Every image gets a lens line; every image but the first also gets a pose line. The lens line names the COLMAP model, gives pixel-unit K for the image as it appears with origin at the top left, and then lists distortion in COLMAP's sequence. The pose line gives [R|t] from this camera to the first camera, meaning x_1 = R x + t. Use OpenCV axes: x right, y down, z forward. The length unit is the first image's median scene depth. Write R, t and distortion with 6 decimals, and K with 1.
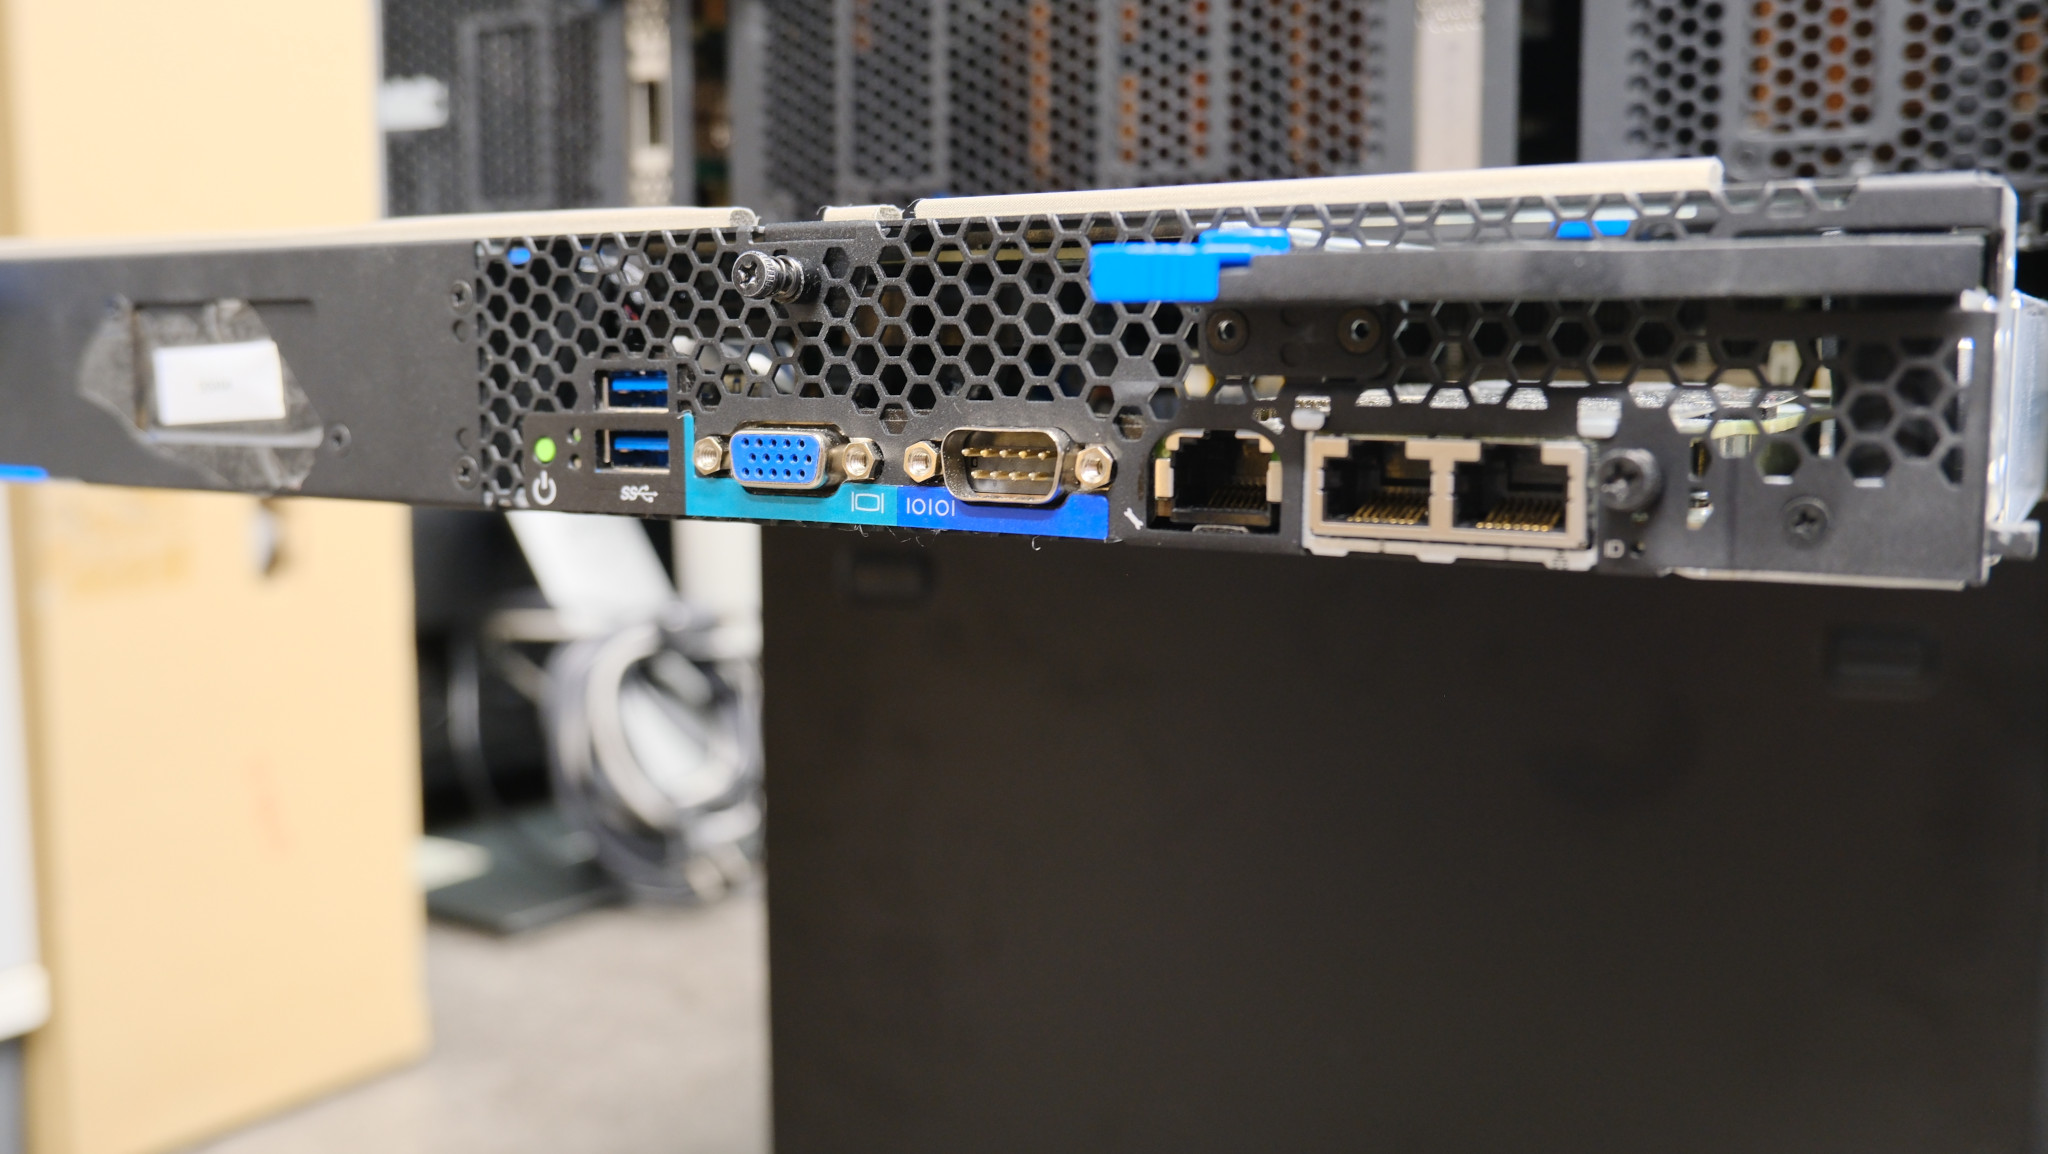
lens RADIAL K [[1902.7, 0, 1024.0], [0, 1902.7, 577.0], [0, 0, 1]] dist [-0.001431, -0.000308]
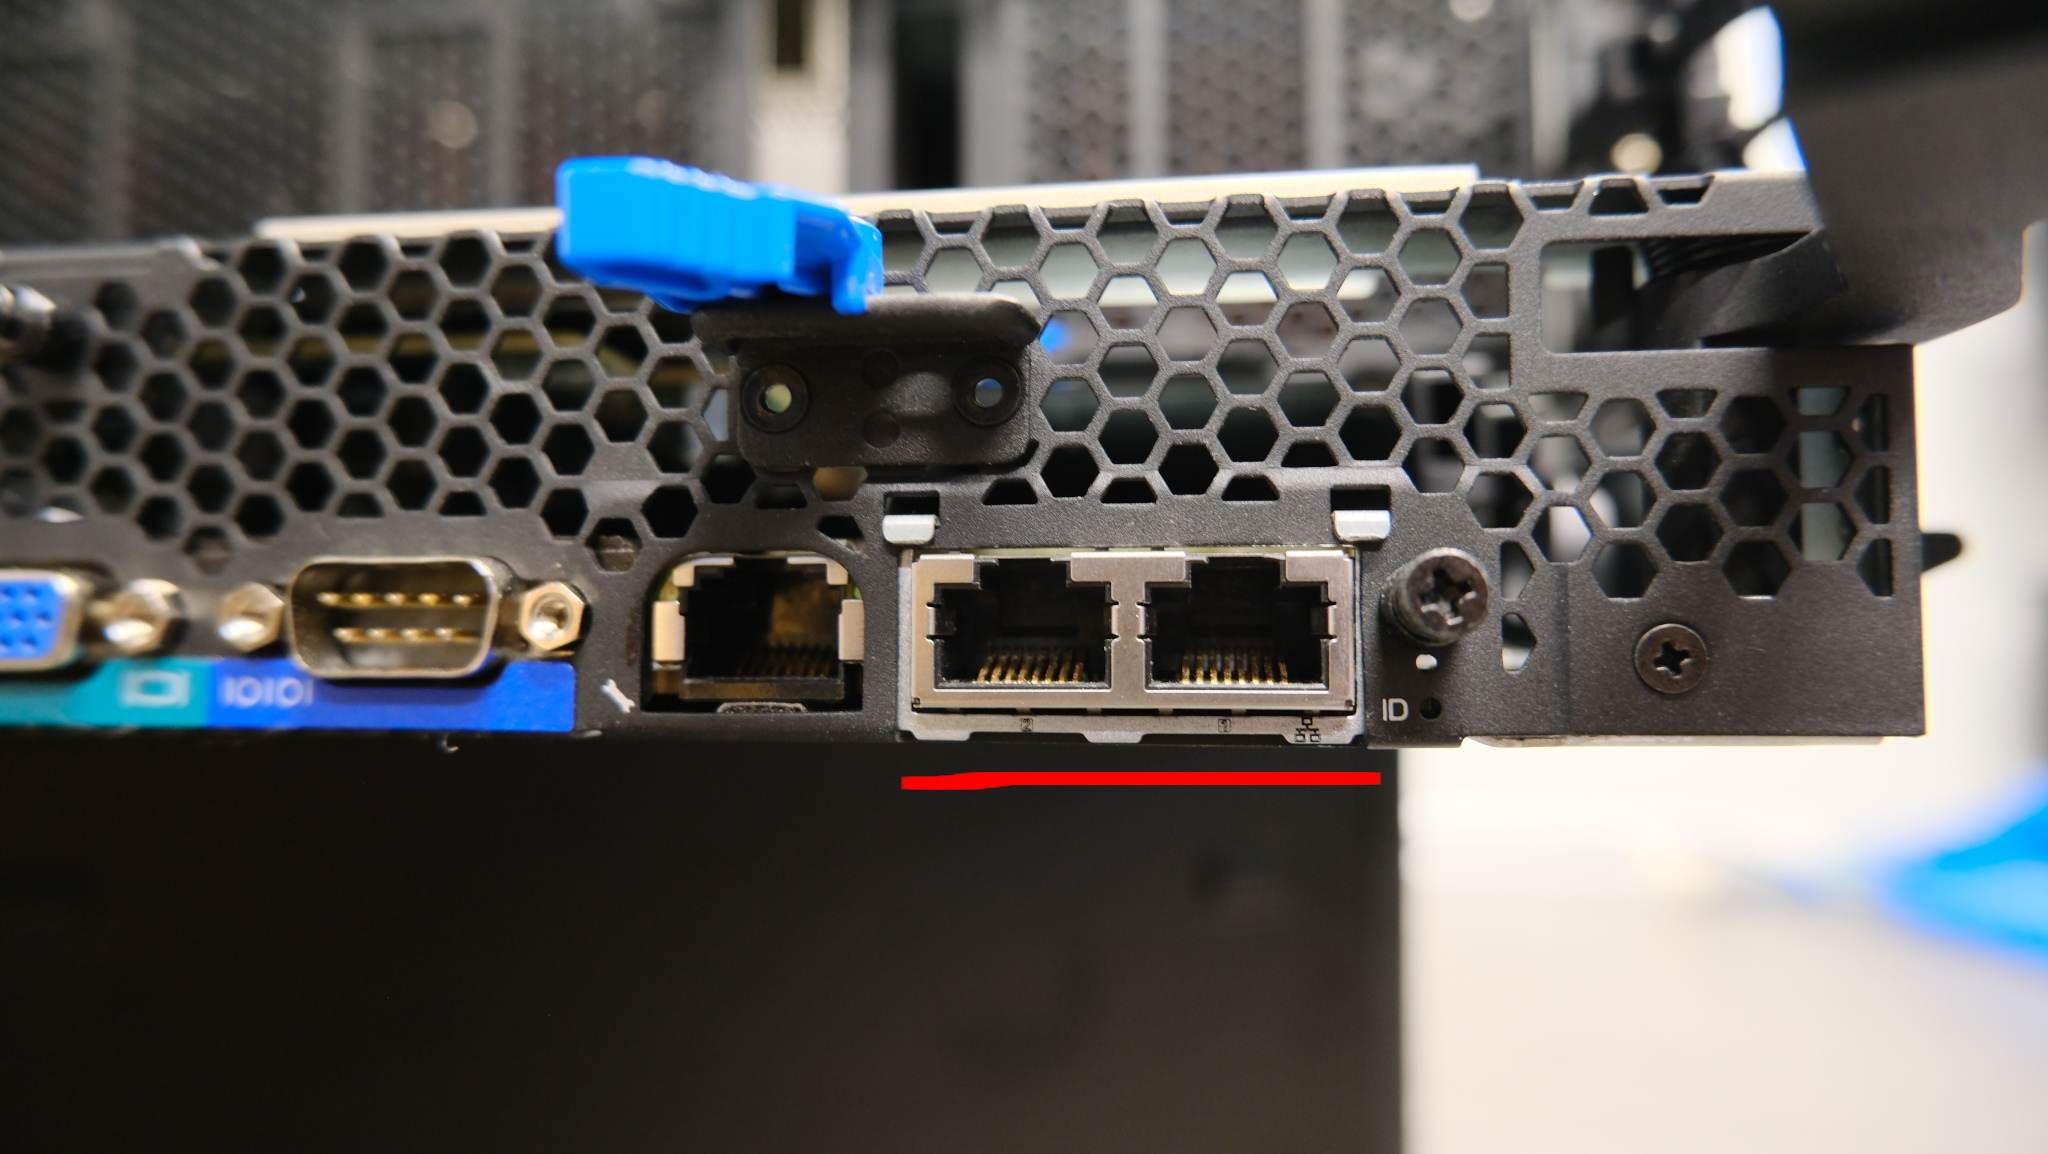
lens RADIAL K [[1226.3, 0, 1024.0], [0, 1226.3, 577.0], [0, 0, 1]] dist [-0.004188, -0.000390]
pose [[0.920306, 0.016379, 0.390856, 0.021625], [0.048619, 0.986588, -0.155821, 0.000046], [-0.388166, 0.162406, 0.907166, 0.563417]]
